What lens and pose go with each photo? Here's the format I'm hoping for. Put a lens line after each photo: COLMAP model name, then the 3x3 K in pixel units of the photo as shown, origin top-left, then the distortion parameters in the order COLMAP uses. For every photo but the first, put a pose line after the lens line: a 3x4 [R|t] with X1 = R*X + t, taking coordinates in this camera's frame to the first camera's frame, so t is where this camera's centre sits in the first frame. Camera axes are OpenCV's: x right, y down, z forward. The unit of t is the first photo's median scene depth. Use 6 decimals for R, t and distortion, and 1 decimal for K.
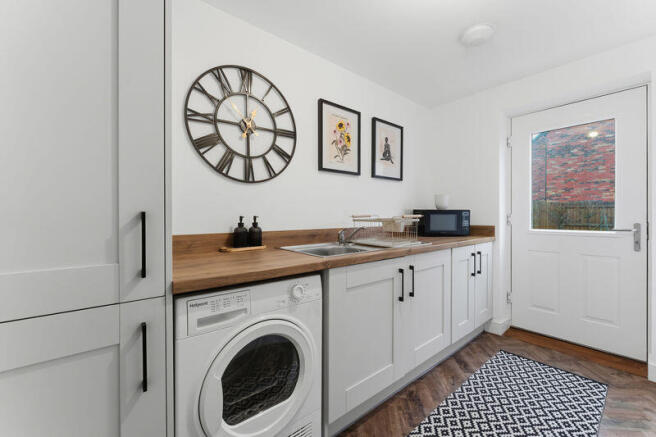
lens RADIAL K [[266.9, 0, 329.2], [0, 266.9, 217.6], [0, 0, 1]] dist [0.000608, 0.000213]
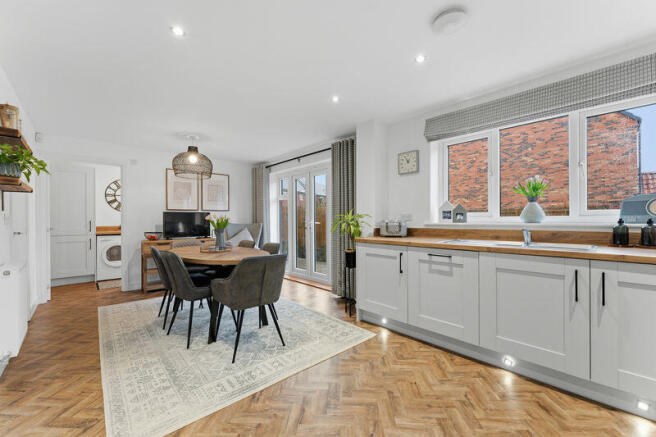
lens RADIAL K [[266.9, 0, 330.3], [0, 266.9, 220.3], [0, 0, 1]] dist [0.000608, 0.000213]
pose [[0.997753, -0.002557, 0.066958, 2.514237], [0.002907, 0.999983, -0.005119, 0.000308], [-0.066943, 0.005302, 0.997743, -3.146186]]
